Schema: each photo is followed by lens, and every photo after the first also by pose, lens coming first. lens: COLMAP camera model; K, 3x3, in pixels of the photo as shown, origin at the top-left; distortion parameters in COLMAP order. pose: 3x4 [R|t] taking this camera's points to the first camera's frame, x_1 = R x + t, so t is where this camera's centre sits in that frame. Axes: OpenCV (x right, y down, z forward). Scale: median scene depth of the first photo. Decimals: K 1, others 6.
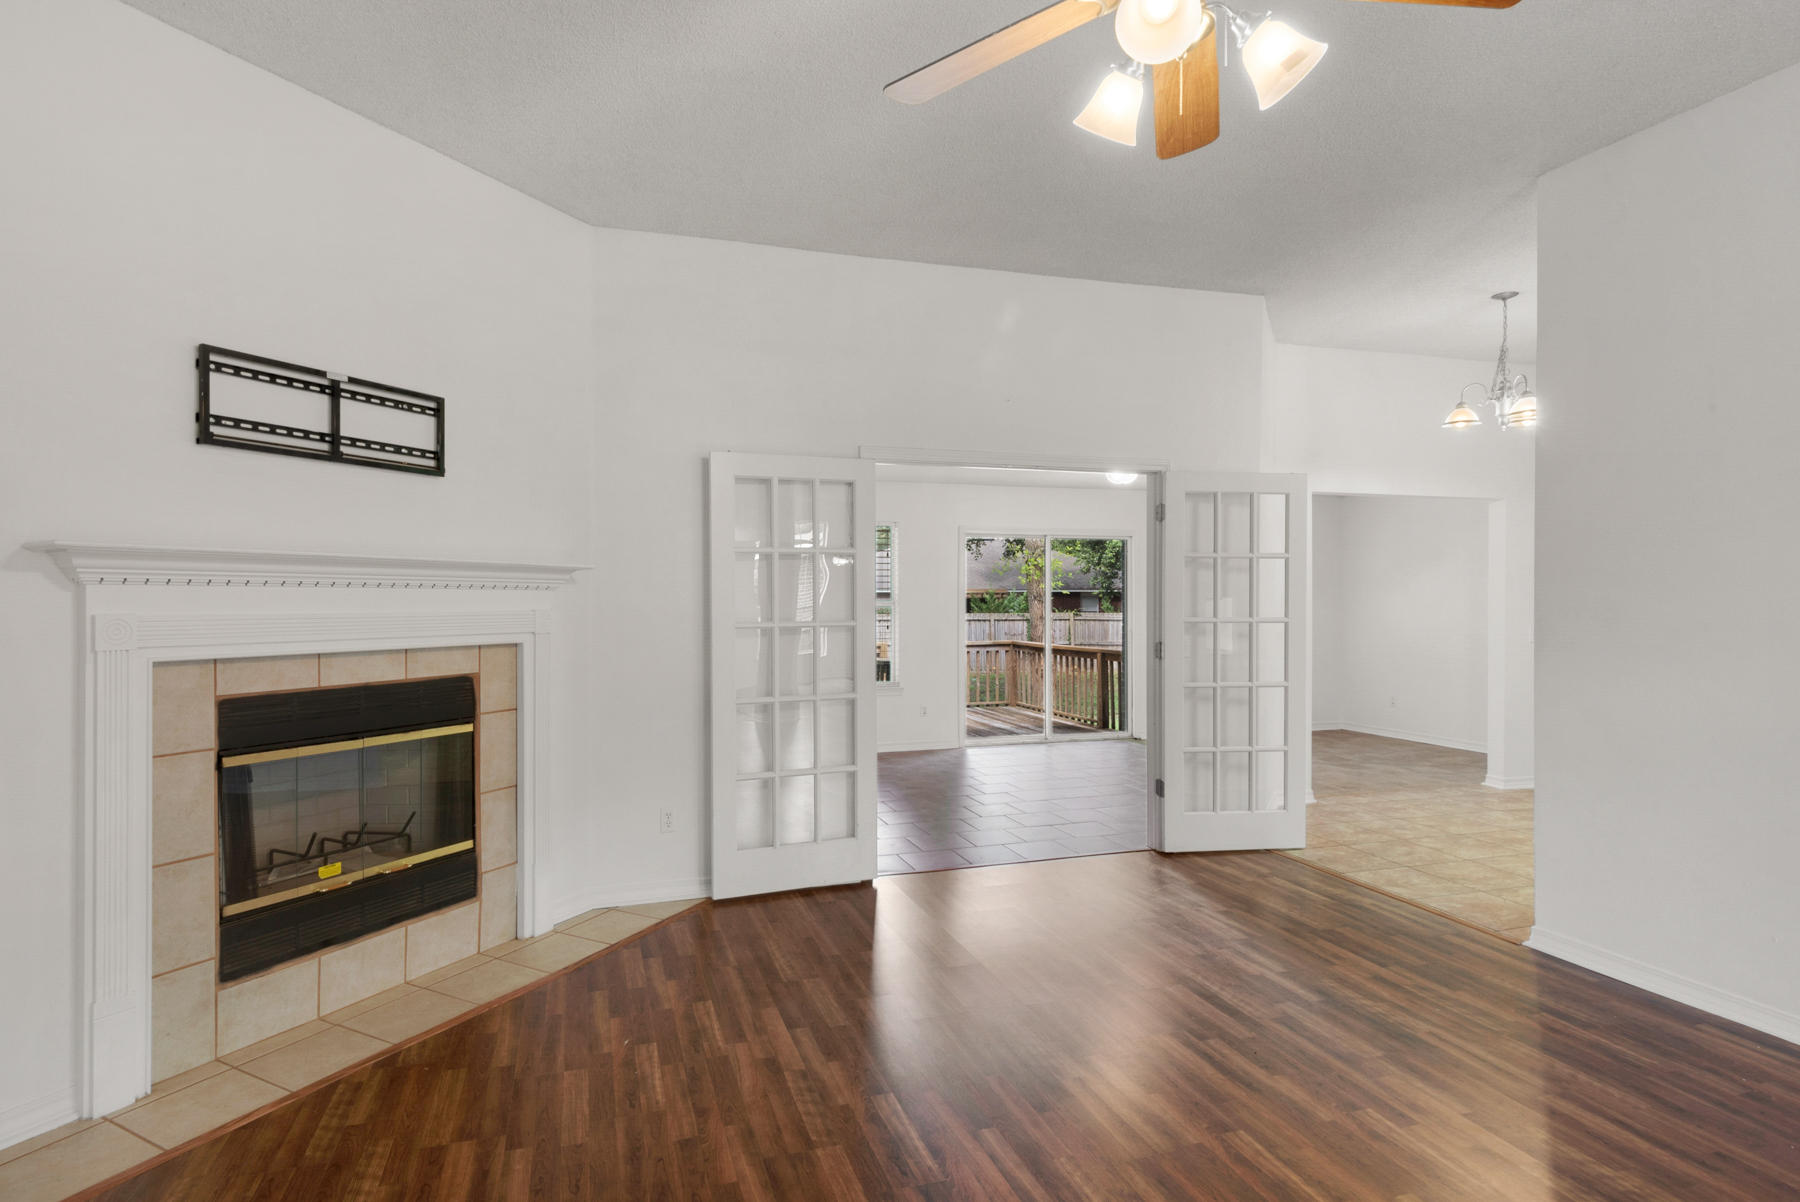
lens RADIAL K [[918.9, 0, 867.2], [0, 918.9, 606.2], [0, 0, 1]] dist [0.011113, -0.002506]
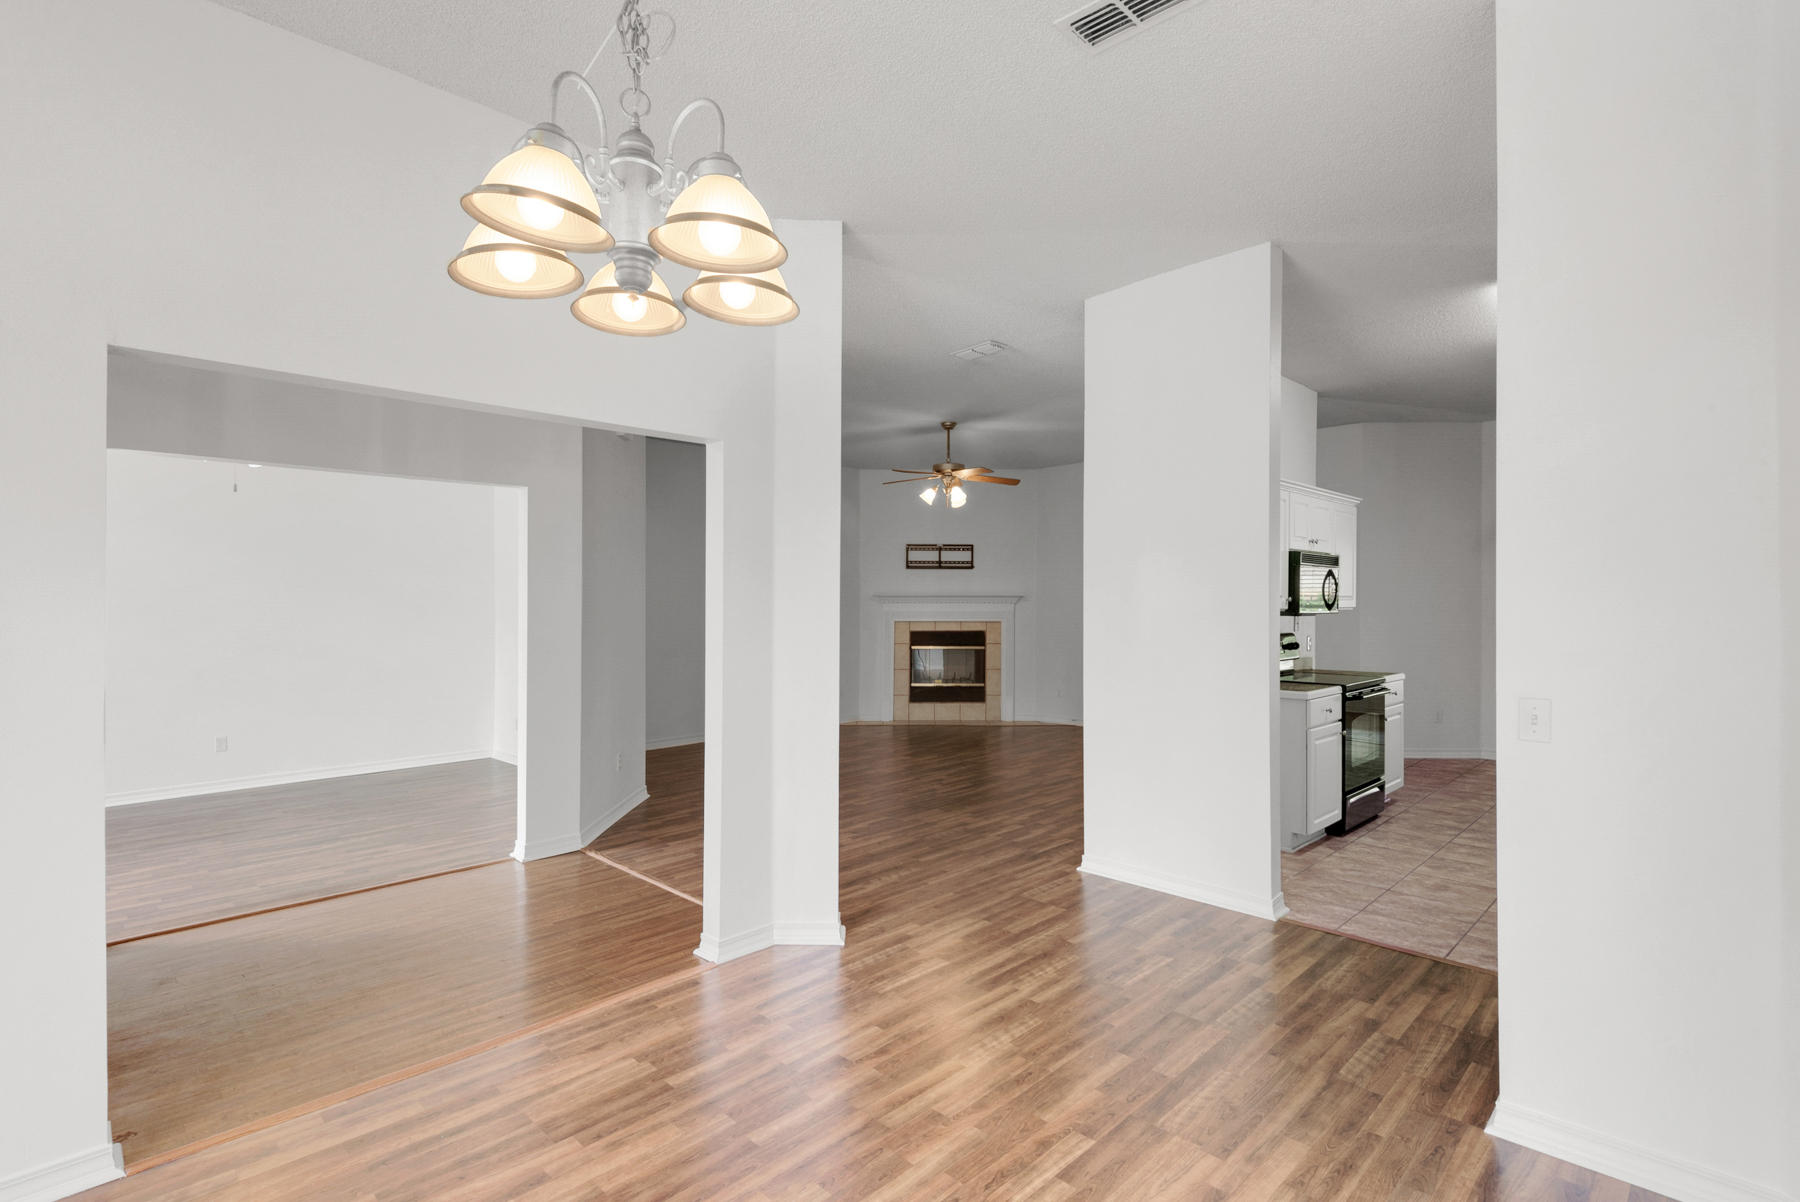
lens RADIAL K [[861.1, 0, 896.4], [0, 861.1, 610.3], [0, 0, 1]] dist [0.010223, -0.004430]
pose [[0.474405, 0.008294, -0.880268, 2.117361], [-0.004931, 0.999965, 0.006764, -0.014082], [0.880293, 0.001132, 0.474429, -0.686906]]
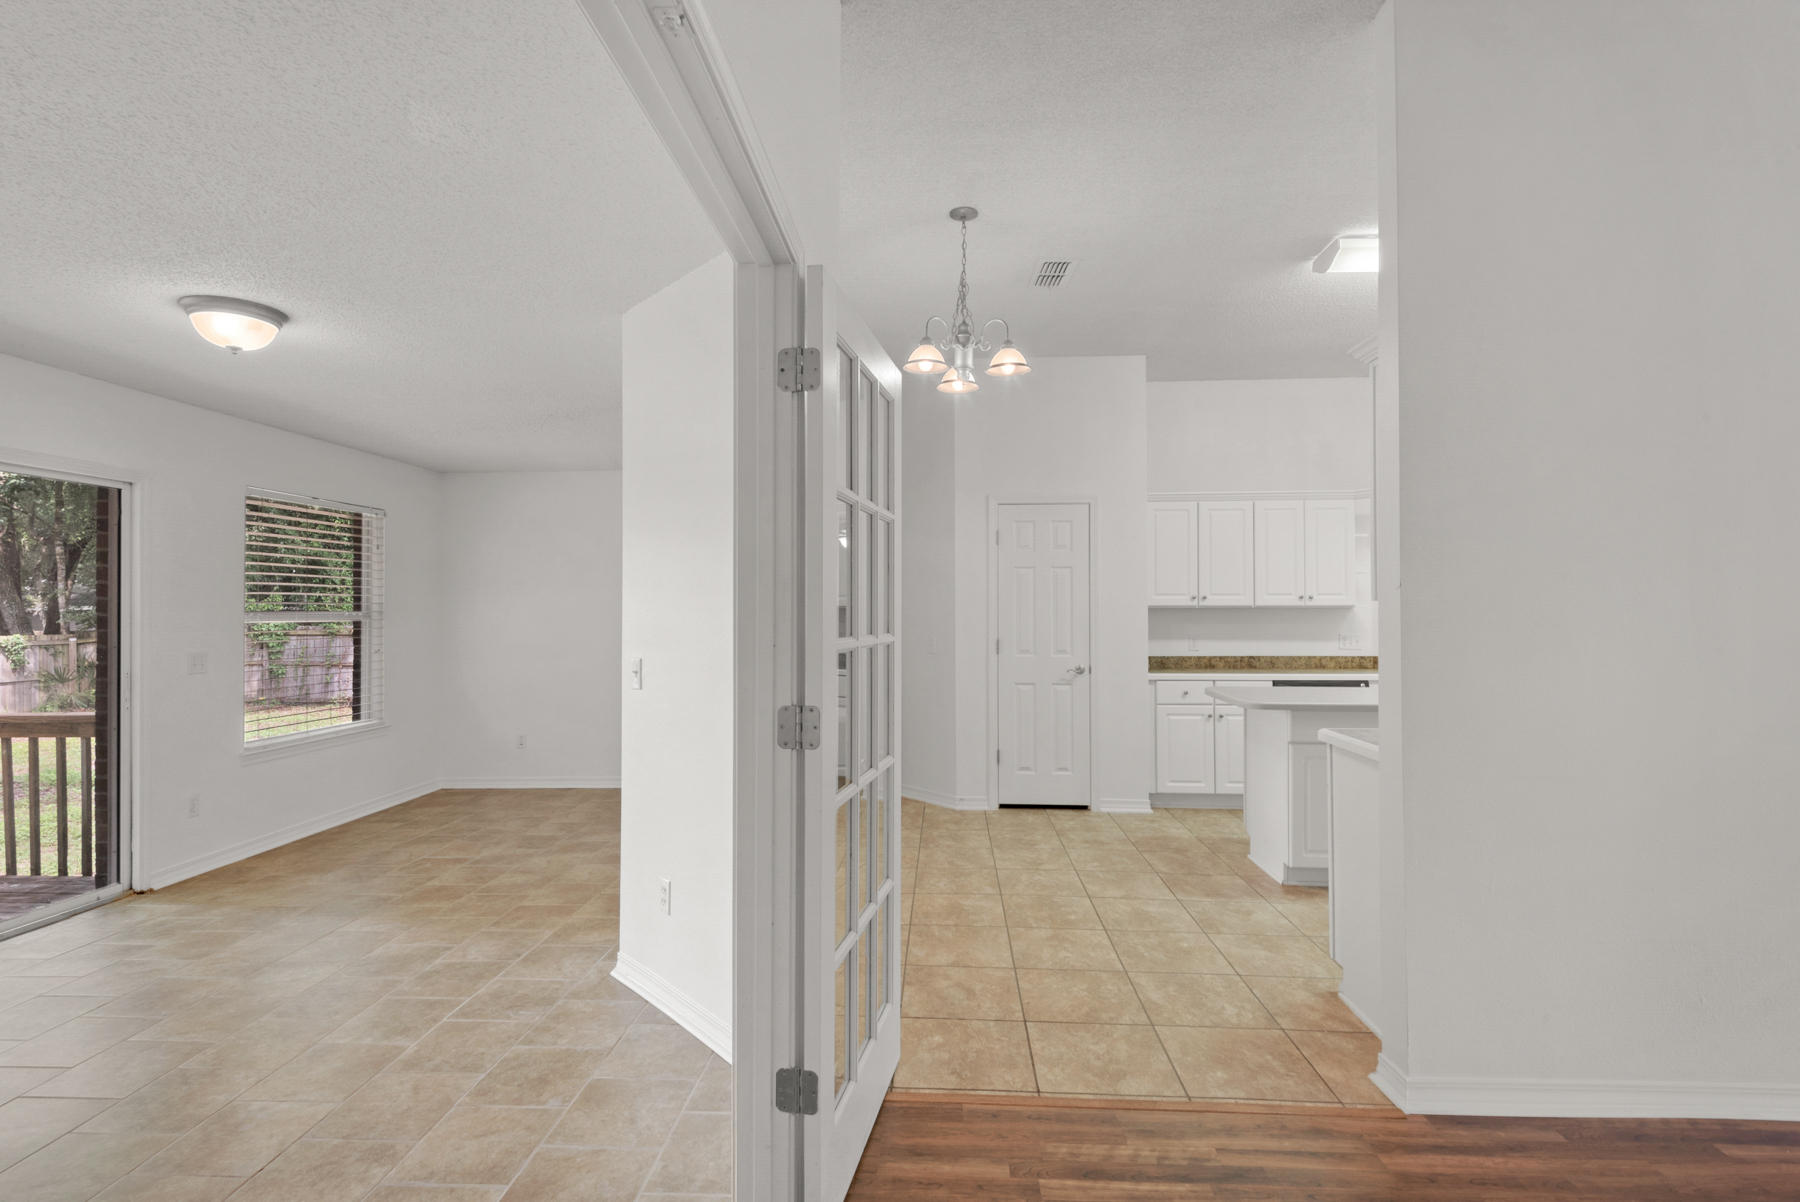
lens RADIAL K [[861.1, 0, 900.1], [0, 861.1, 588.8], [0, 0, 1]] dist [0.010223, -0.004430]
pose [[0.346236, 0.022320, 0.937882, -0.009703], [0.012520, 0.999518, -0.028409, 0.001785], [-0.938064, 0.021578, 0.345789, 1.228452]]
